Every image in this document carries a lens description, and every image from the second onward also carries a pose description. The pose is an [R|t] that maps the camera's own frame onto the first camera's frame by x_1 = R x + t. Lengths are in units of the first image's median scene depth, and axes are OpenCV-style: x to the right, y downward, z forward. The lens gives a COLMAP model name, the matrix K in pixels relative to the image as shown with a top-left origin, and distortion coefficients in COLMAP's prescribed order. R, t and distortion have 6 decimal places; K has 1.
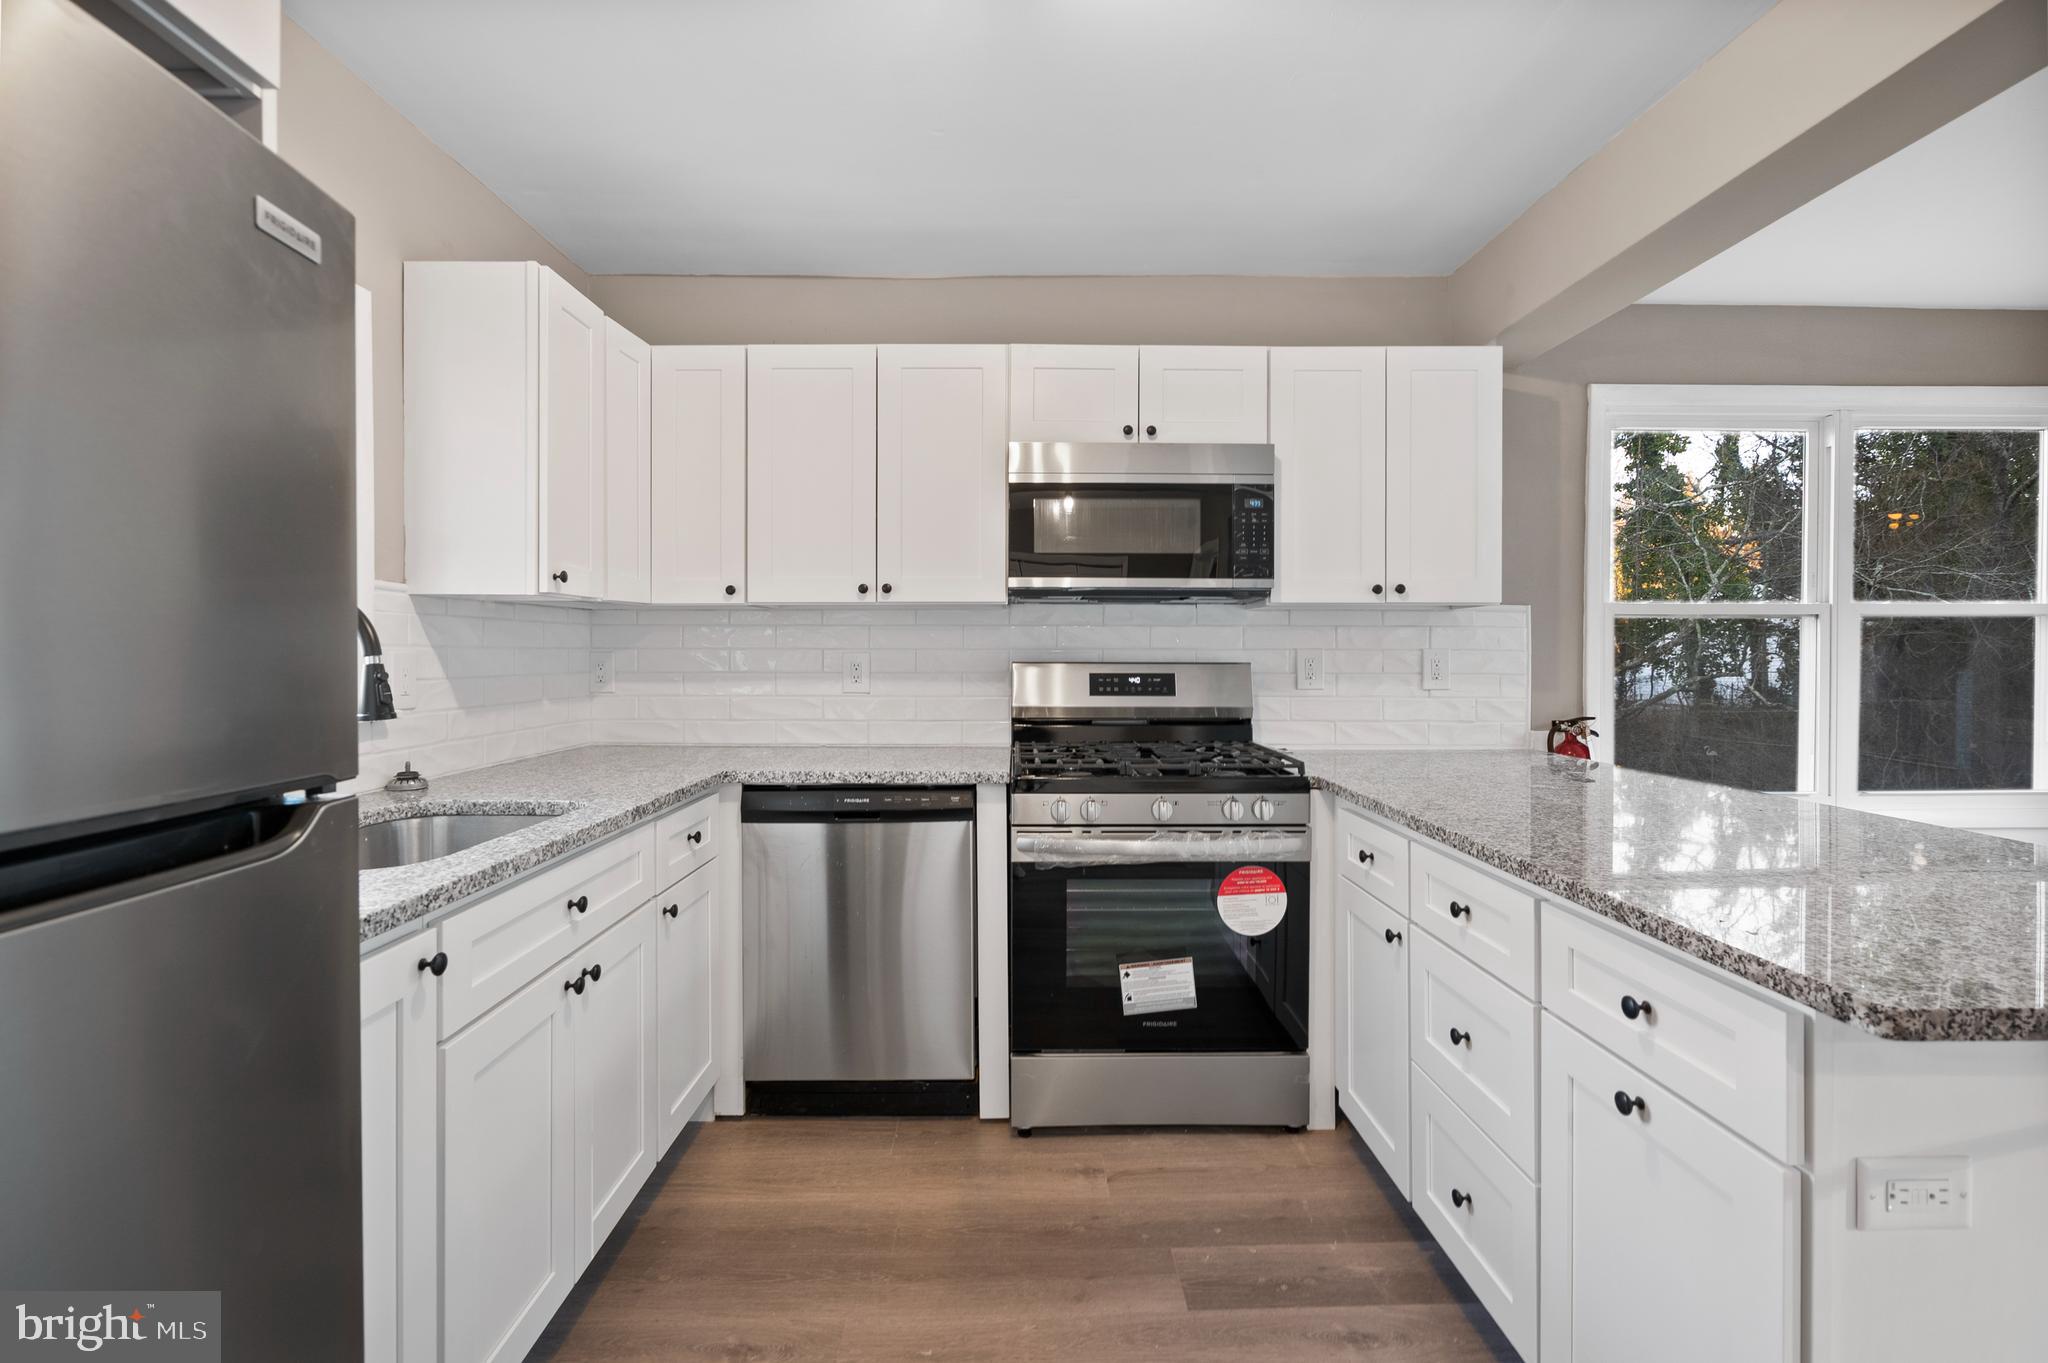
lens RADIAL K [[938.2, 0, 1019.9], [0, 938.2, 651.0], [0, 0, 1]] dist [-0.011085, 0.003602]
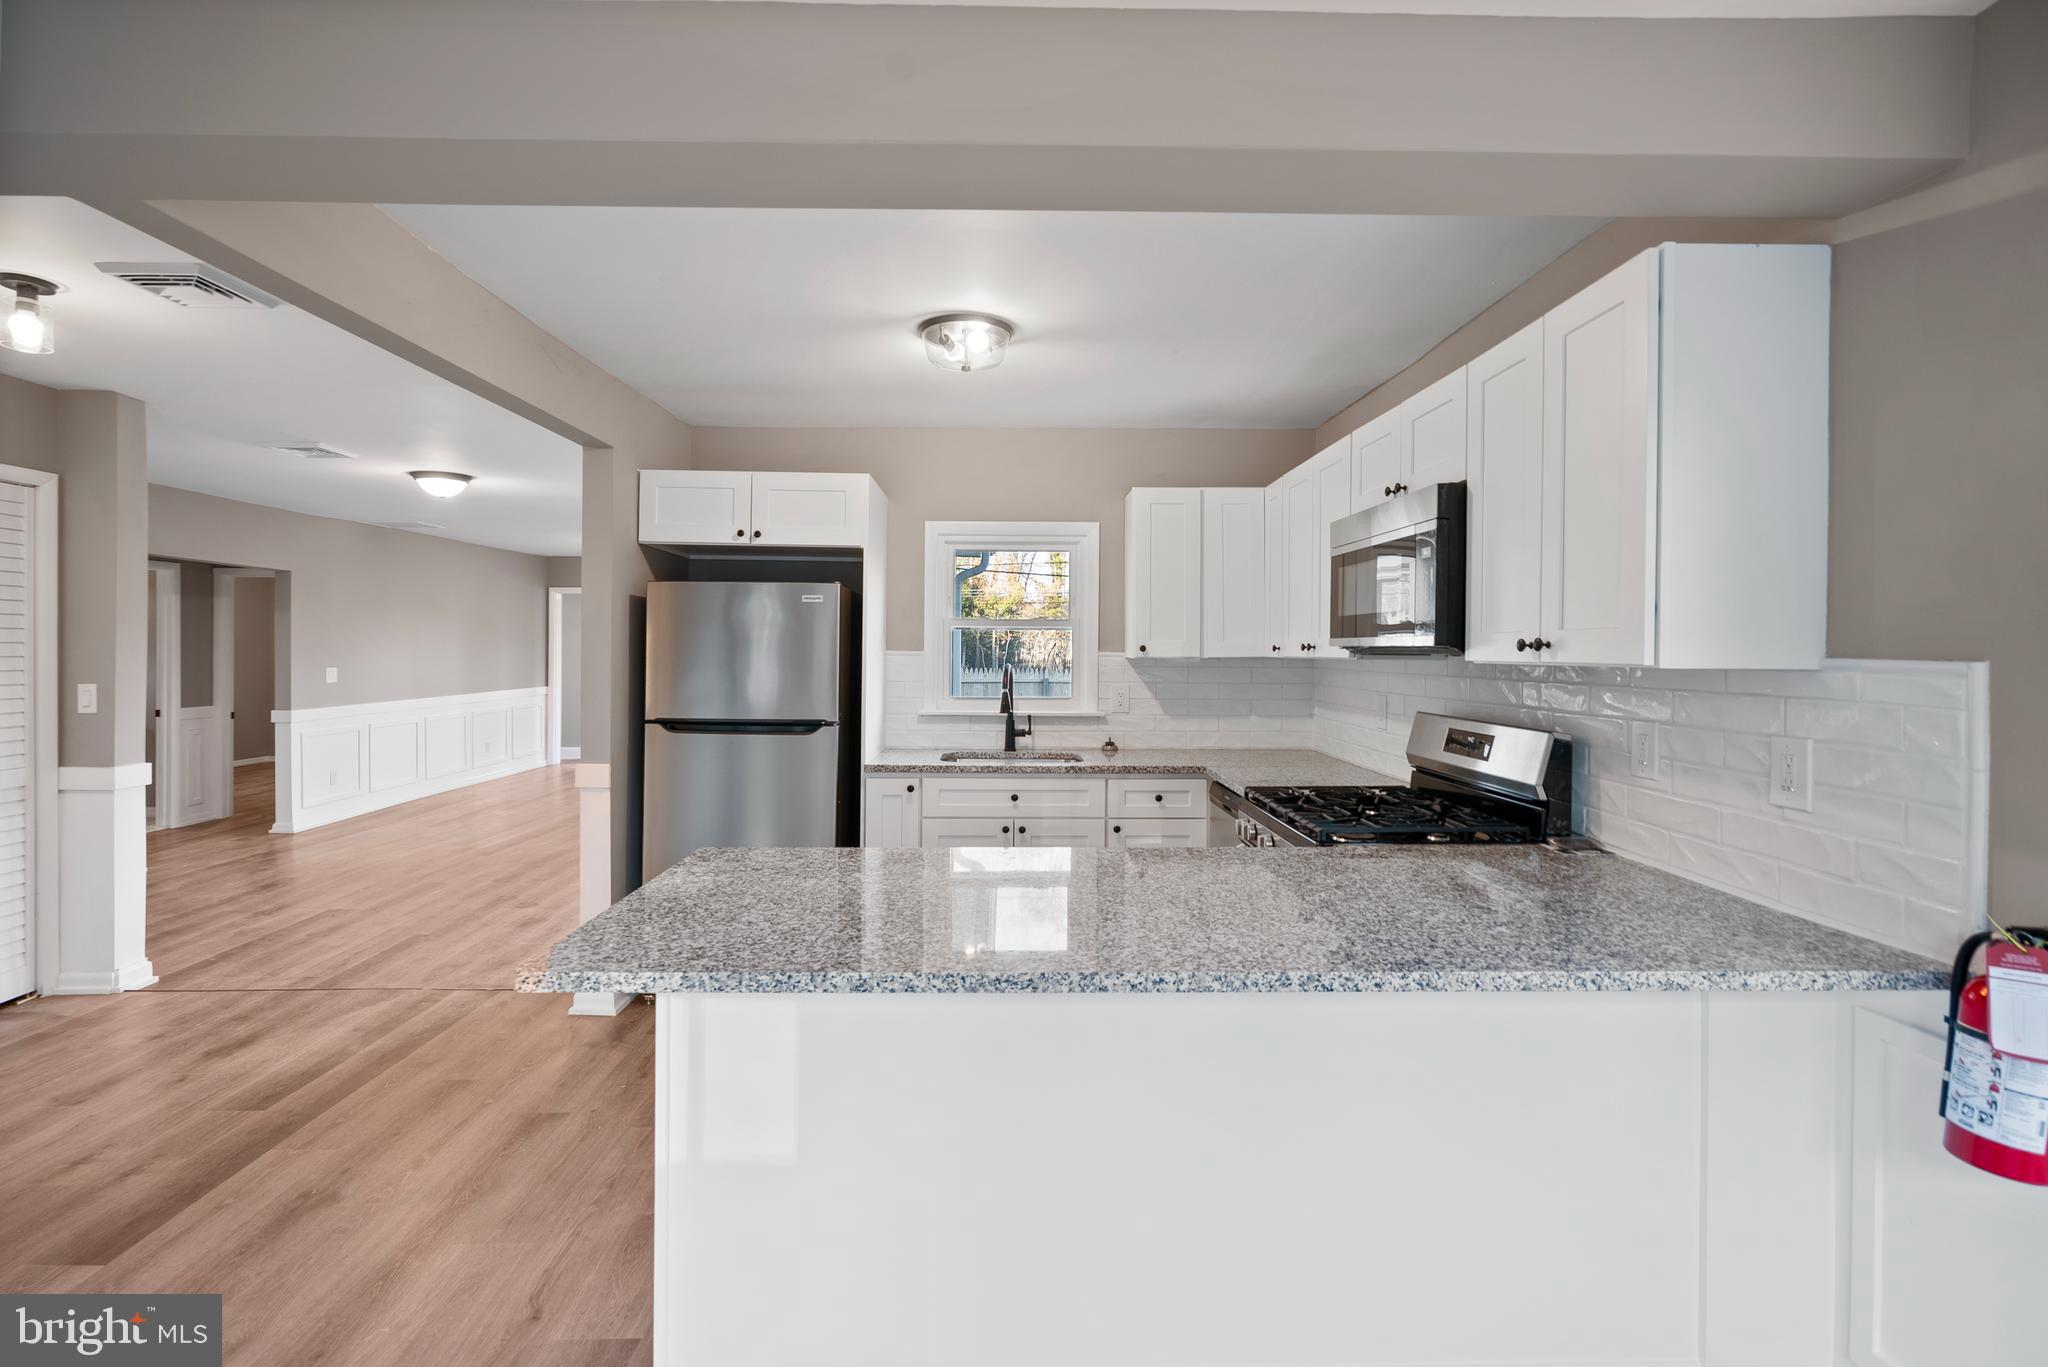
lens RADIAL K [[938.2, 0, 1010.8], [0, 938.2, 652.1], [0, 0, 1]] dist [-0.011085, 0.003602]
pose [[0.005645, 0.002353, -0.999981, 1.254685], [-0.003208, 0.999992, 0.002335, -0.067385], [0.999979, 0.003195, 0.005653, 0.648378]]
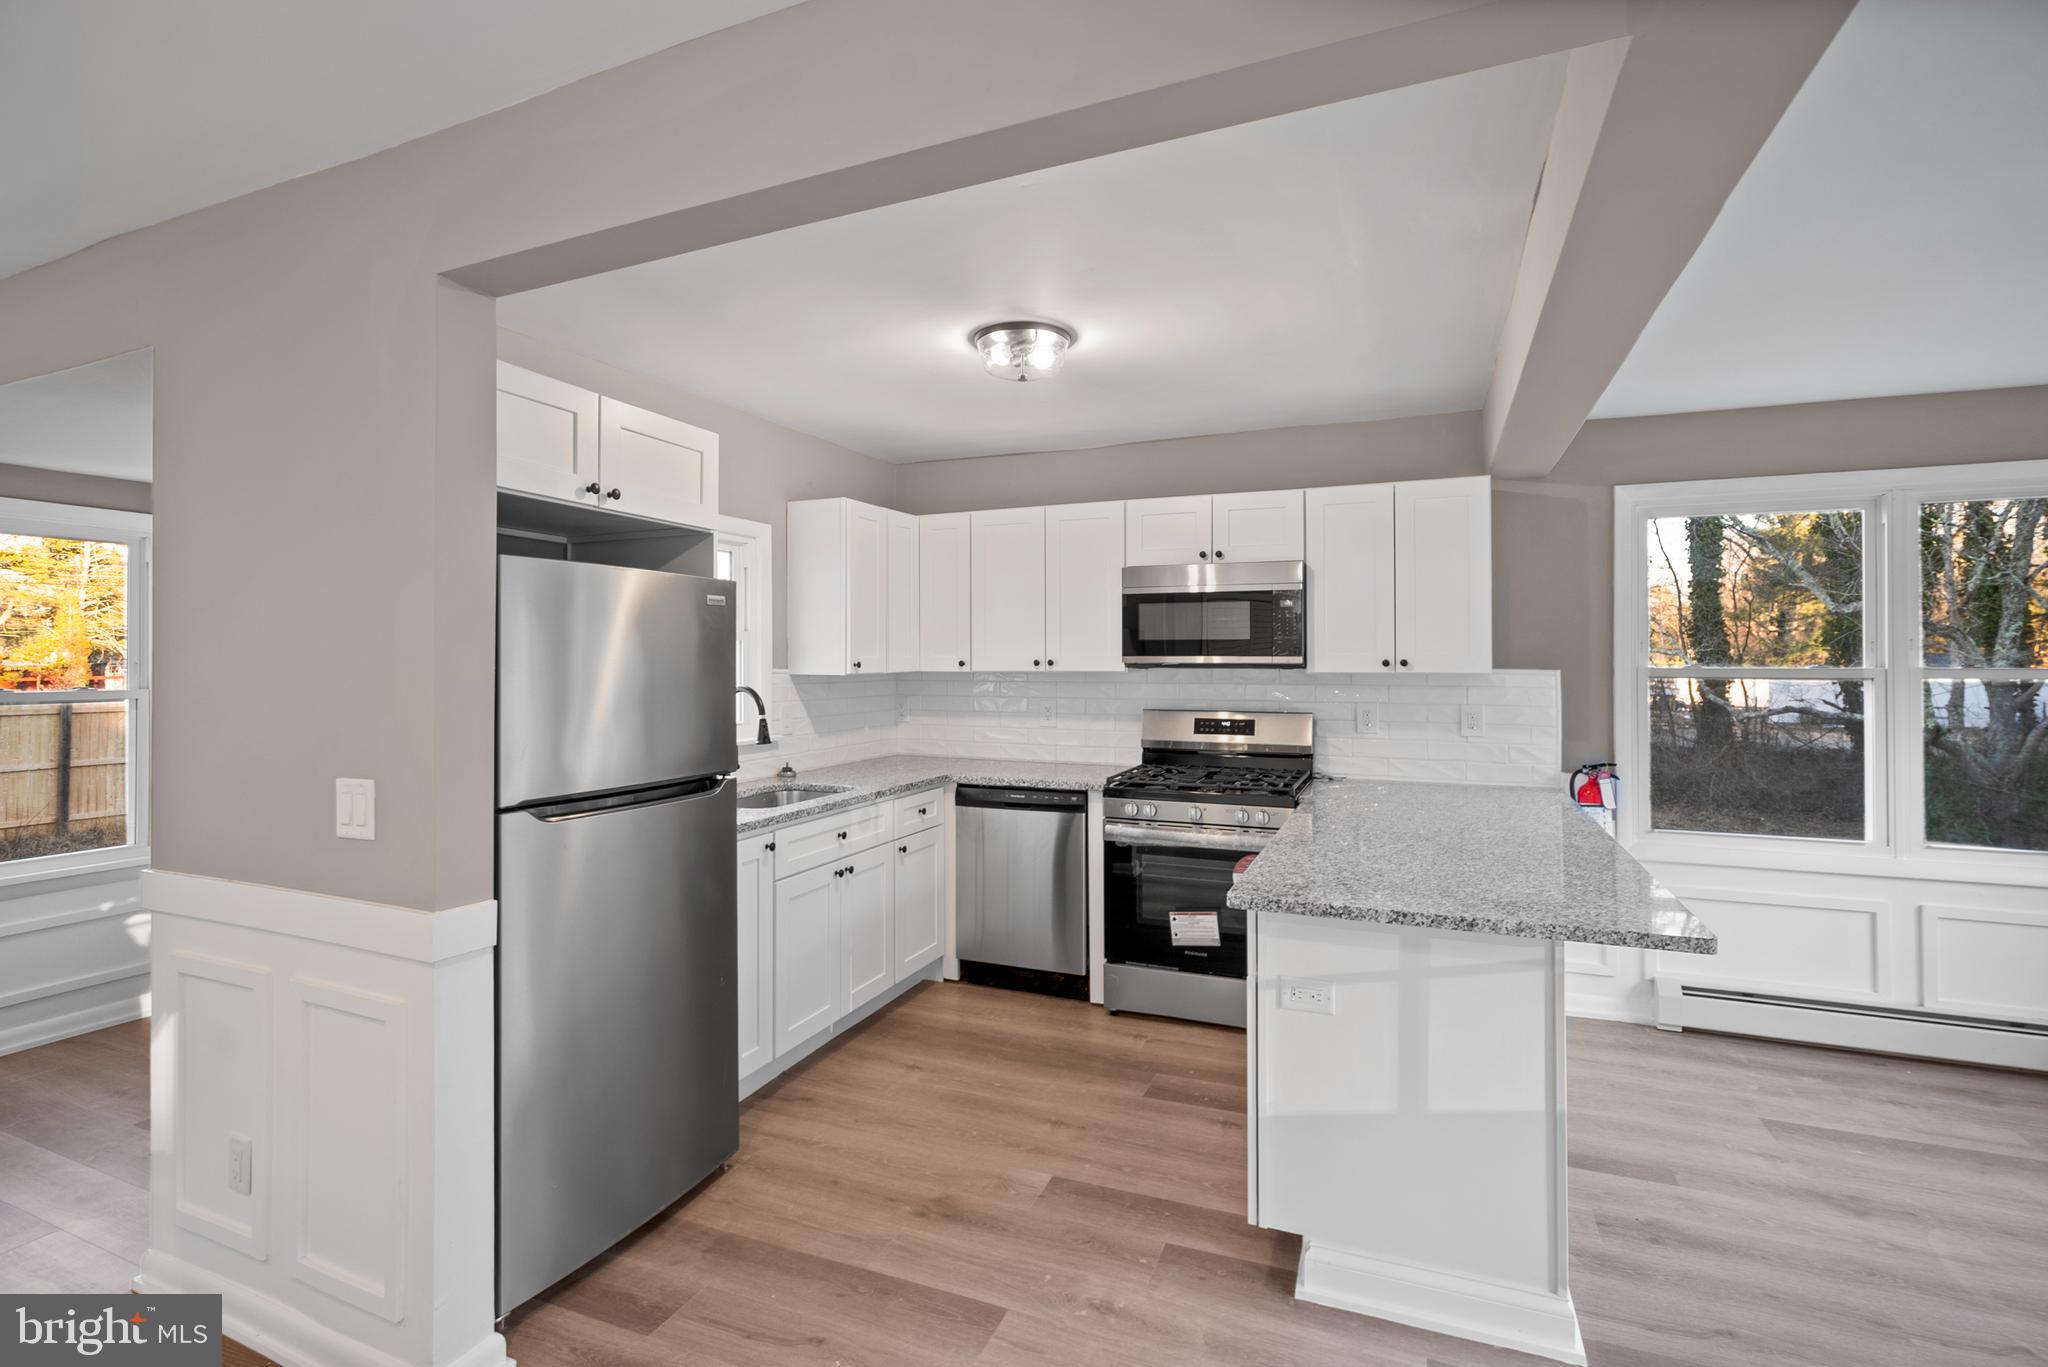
lens RADIAL K [[938.2, 0, 1013.6], [0, 938.2, 644.6], [0, 0, 1]] dist [-0.011085, 0.003602]
pose [[0.914927, -0.007880, -0.403542, 0.482314], [0.002185, 0.999891, -0.014571, -0.082494], [0.403613, 0.012449, 0.914845, -0.510302]]
